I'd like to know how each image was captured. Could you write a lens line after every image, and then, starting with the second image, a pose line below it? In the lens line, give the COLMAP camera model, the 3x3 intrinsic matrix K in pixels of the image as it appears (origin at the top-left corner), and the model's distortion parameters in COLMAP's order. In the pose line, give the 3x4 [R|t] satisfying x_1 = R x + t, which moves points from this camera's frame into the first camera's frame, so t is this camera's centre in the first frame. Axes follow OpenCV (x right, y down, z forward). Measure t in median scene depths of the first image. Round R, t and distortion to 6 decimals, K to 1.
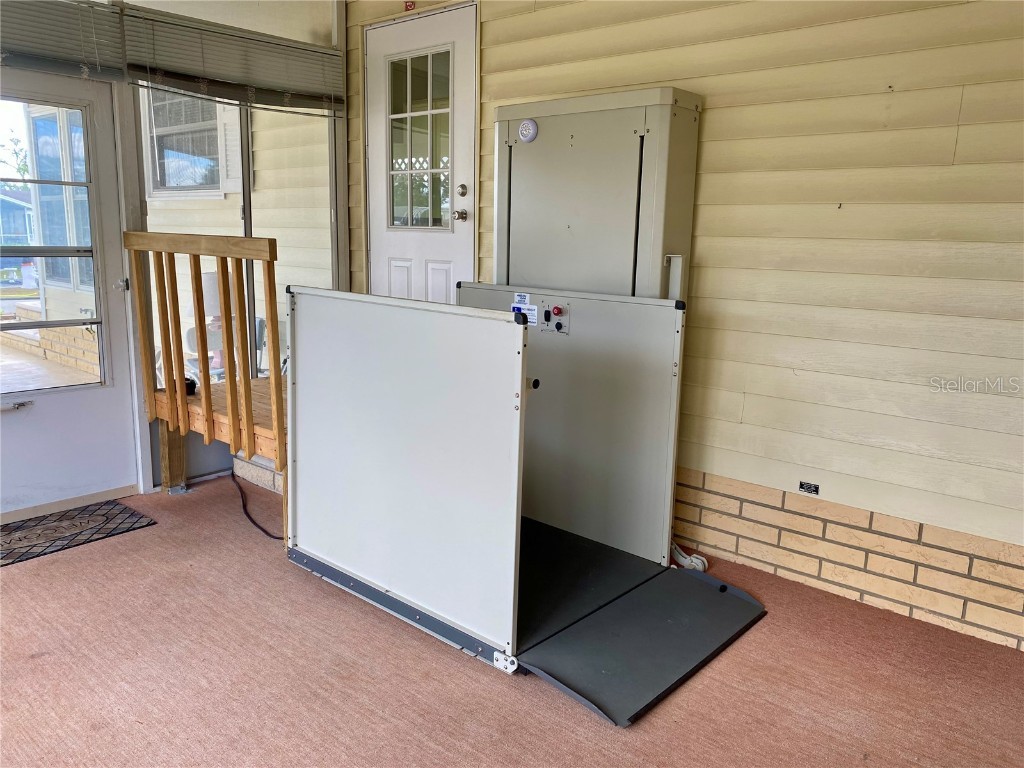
lens RADIAL K [[804.5, 0, 500.4], [0, 804.5, 386.4], [0, 0, 1]] dist [0.007058, -0.004569]
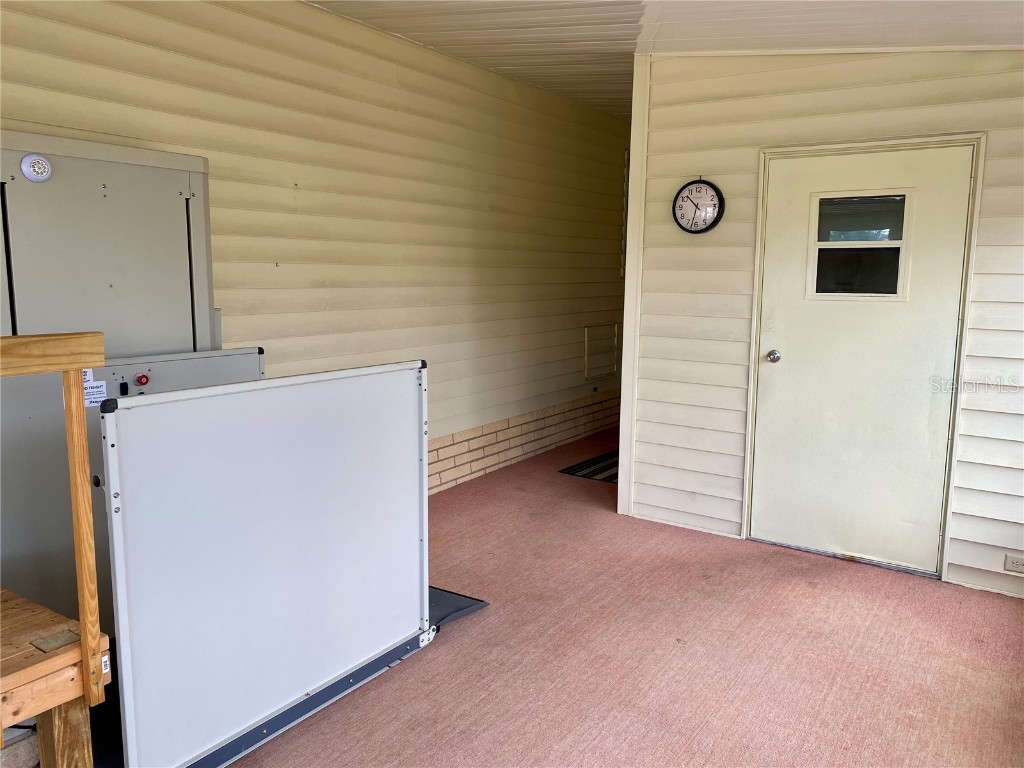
lens RADIAL K [[790.7, 0, 512.0], [0, 790.7, 384.0], [0, 0, 1]] dist [0.072355, -0.114536]
pose [[-0.158183, -0.167964, 0.973019, -0.995137], [0.174153, 0.965232, 0.194932, -0.220289], [-0.971930, 0.200289, -0.123432, 0.814355]]
